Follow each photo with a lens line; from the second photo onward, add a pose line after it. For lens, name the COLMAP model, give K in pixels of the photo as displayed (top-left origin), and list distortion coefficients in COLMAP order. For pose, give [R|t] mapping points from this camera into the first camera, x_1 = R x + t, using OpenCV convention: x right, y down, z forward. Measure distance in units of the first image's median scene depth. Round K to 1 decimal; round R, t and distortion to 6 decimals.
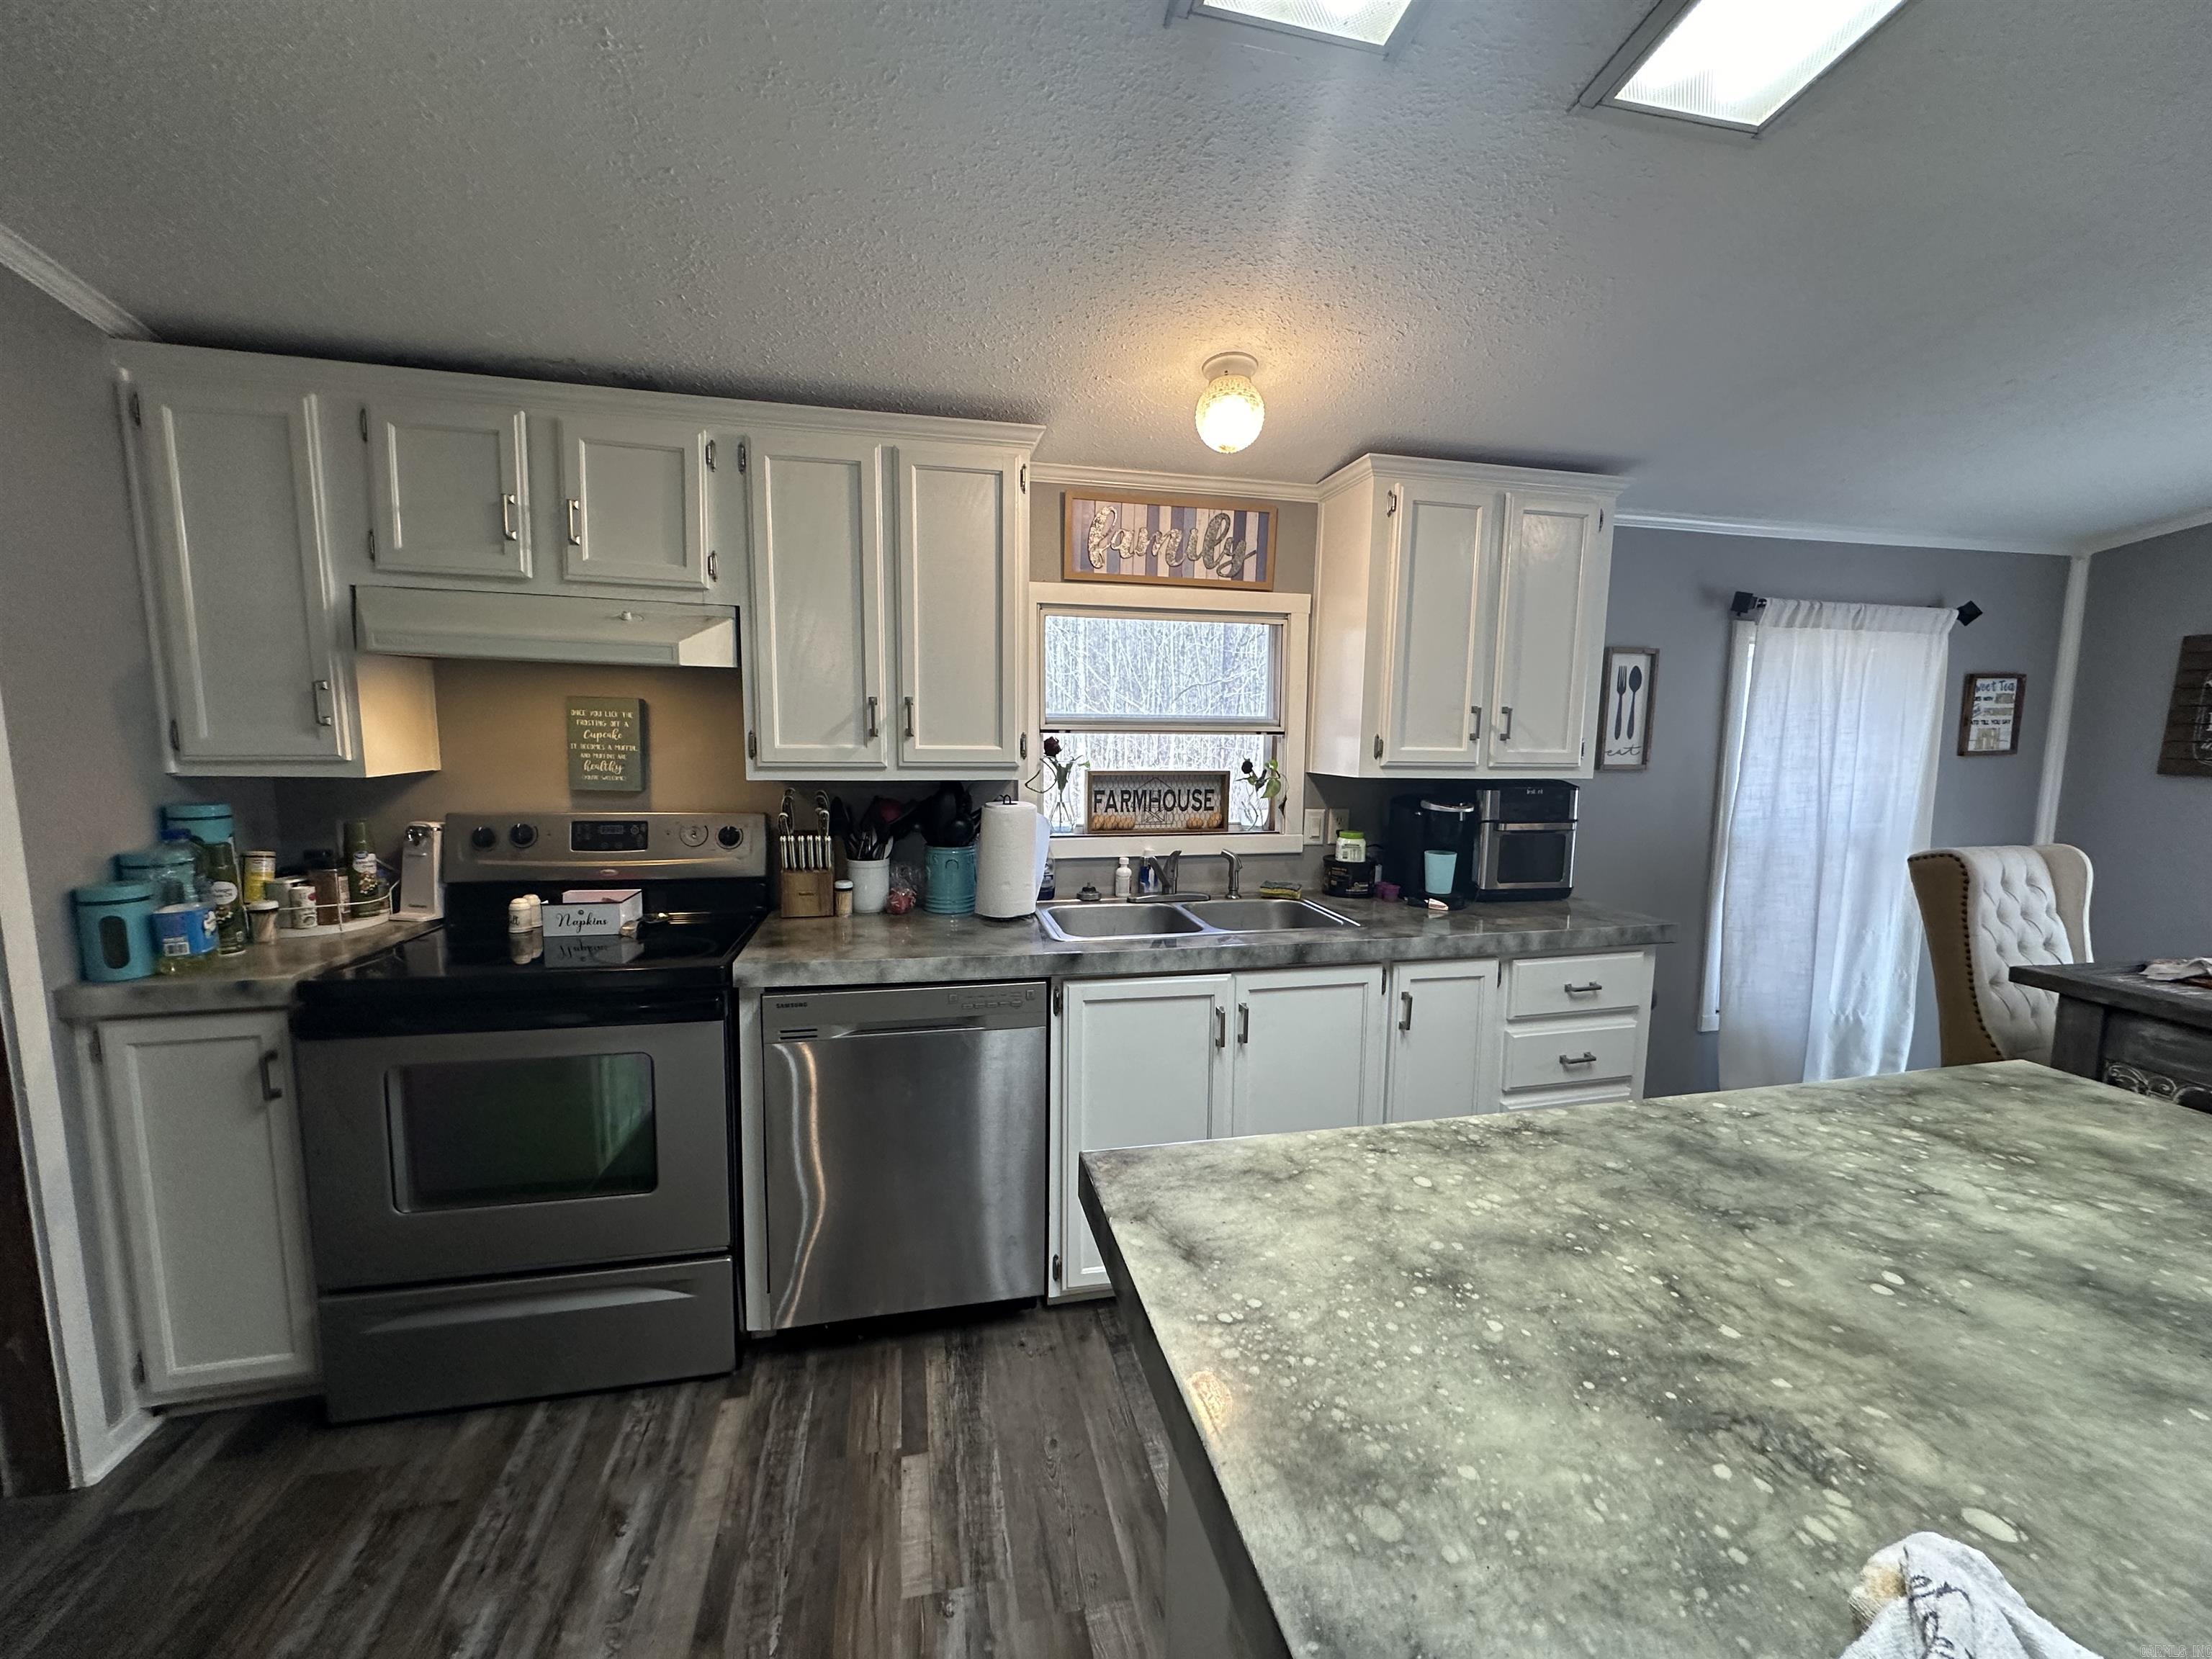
lens RADIAL K [[881.5, 0, 1105.9], [0, 881.5, 831.7], [0, 0, 1]] dist [-0.002987, 0.000677]
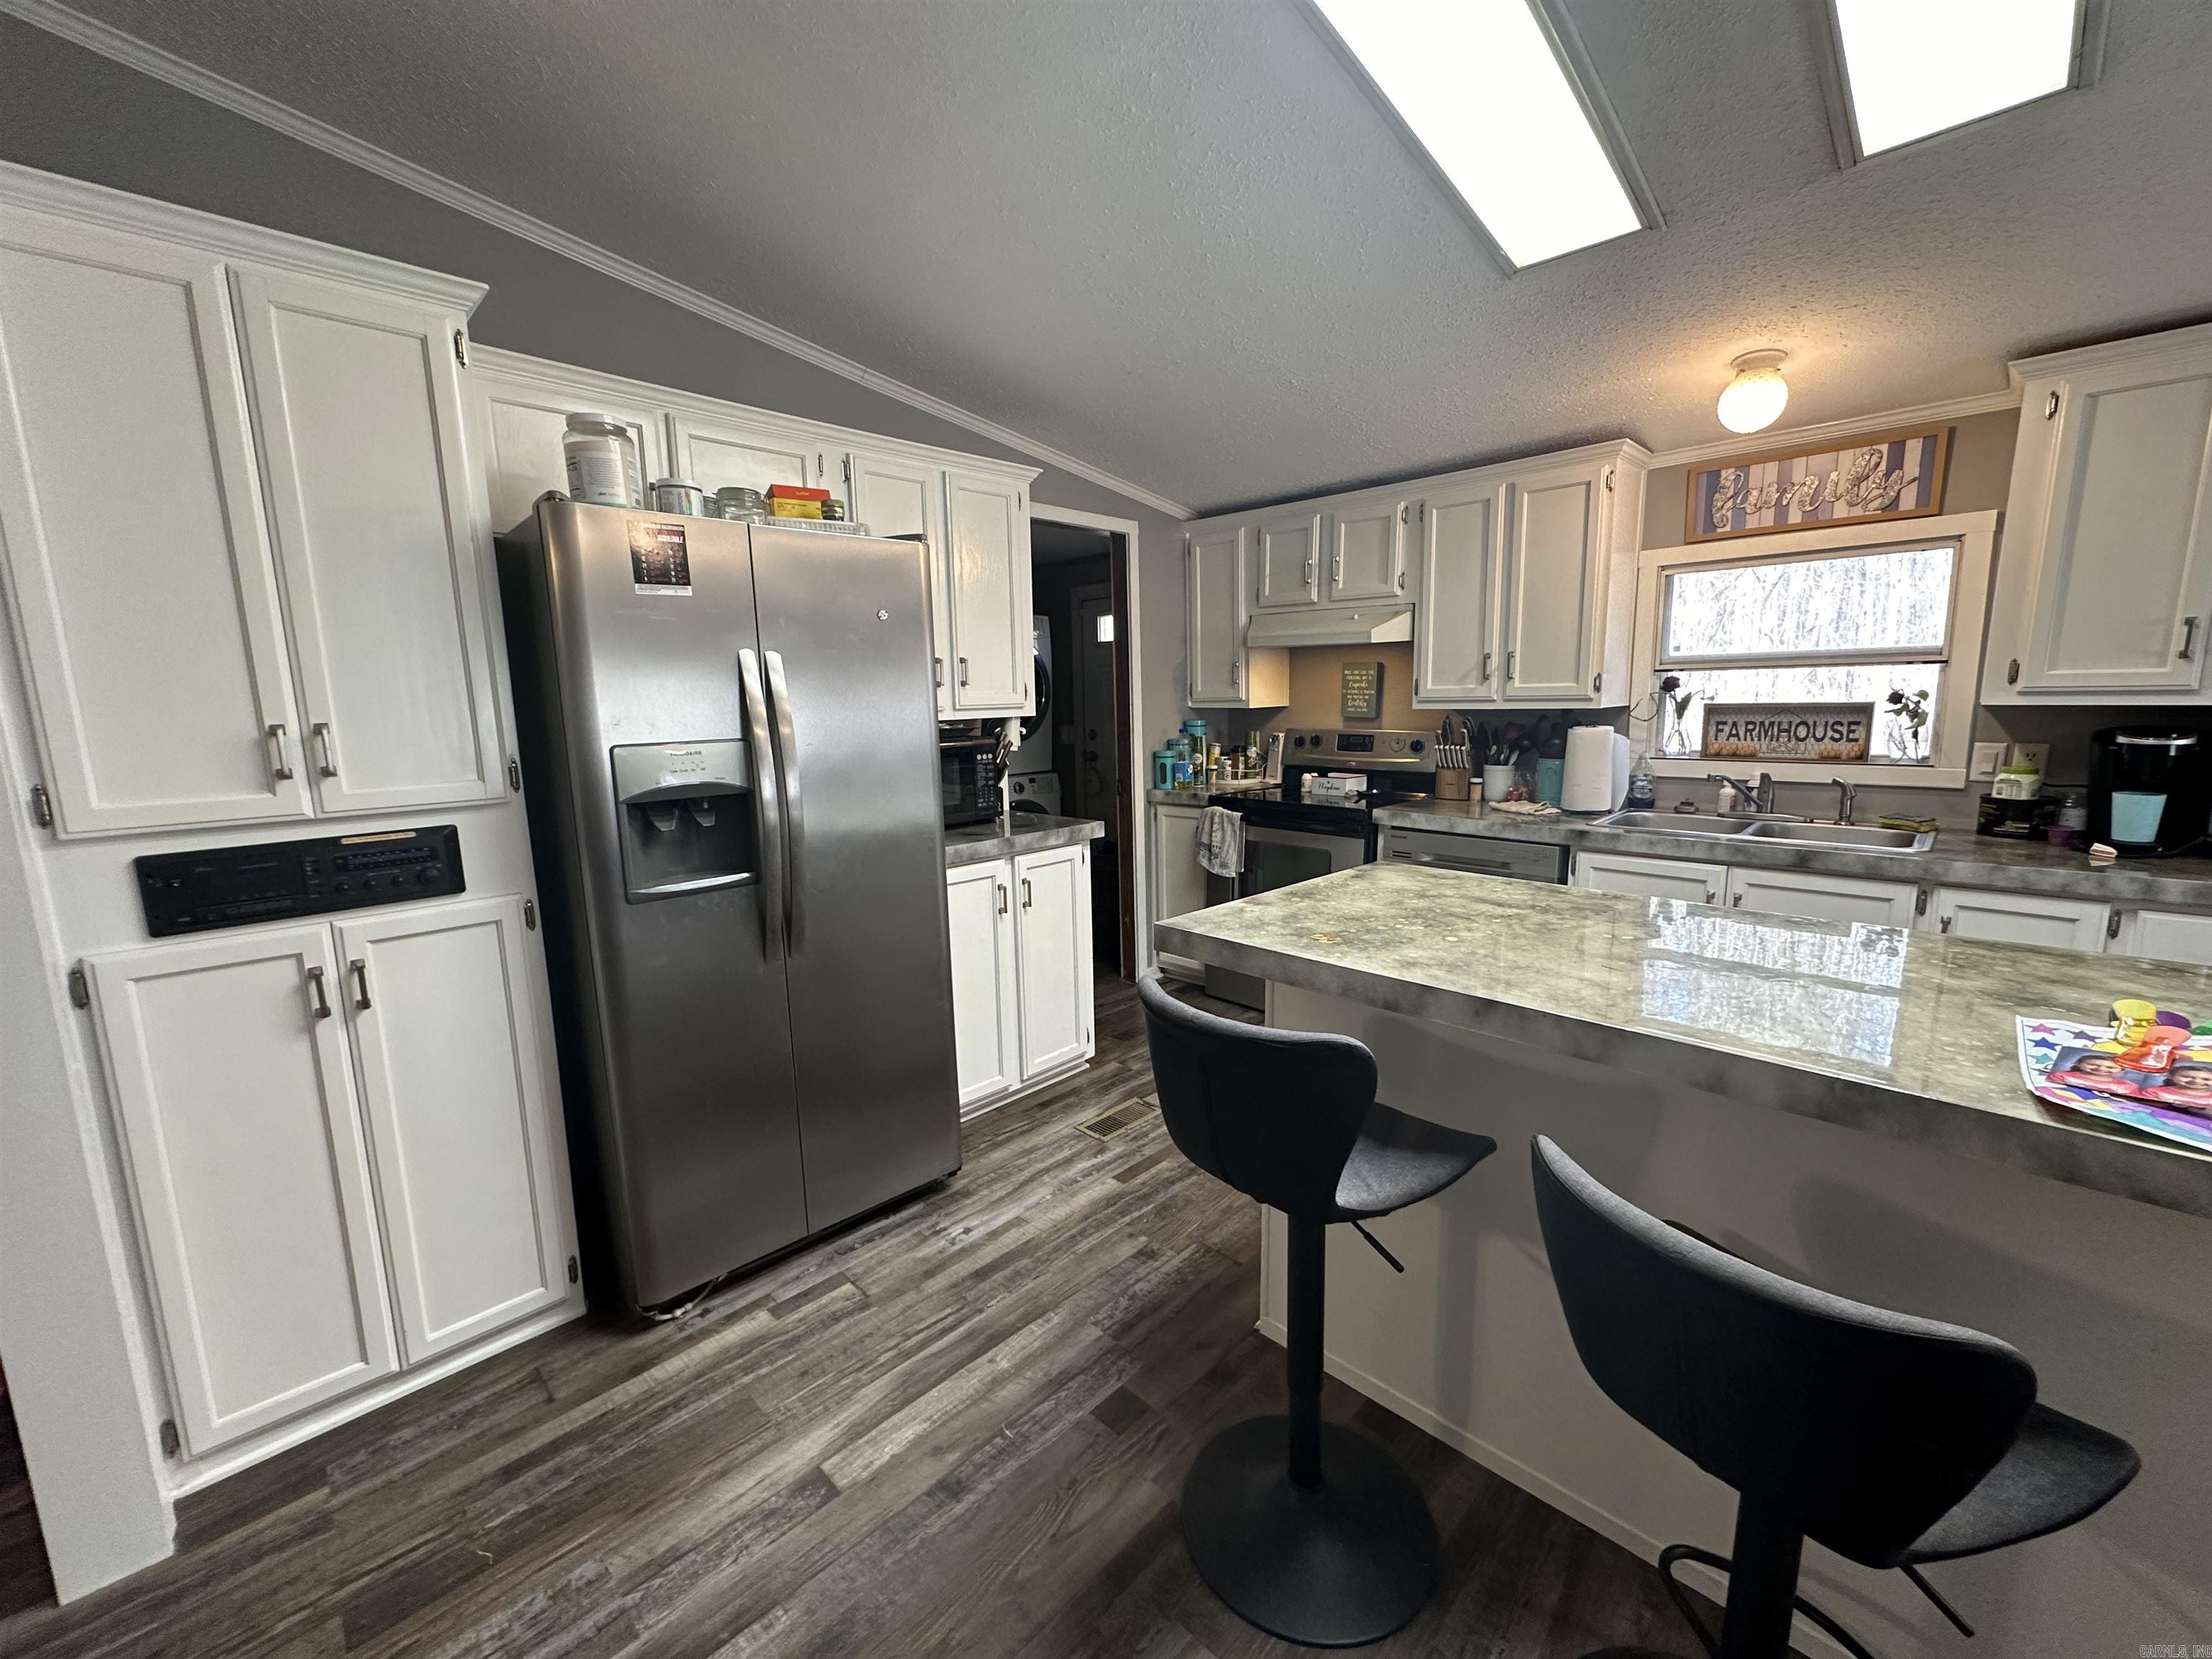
lens RADIAL K [[881.5, 0, 1103.8], [0, 881.5, 832.7], [0, 0, 1]] dist [-0.002987, 0.000677]
pose [[0.530595, 0.108486, -0.840654, 0.723281], [-0.070782, 0.993983, 0.083597, 0.077848], [0.844665, 0.015147, 0.535081, -0.381449]]
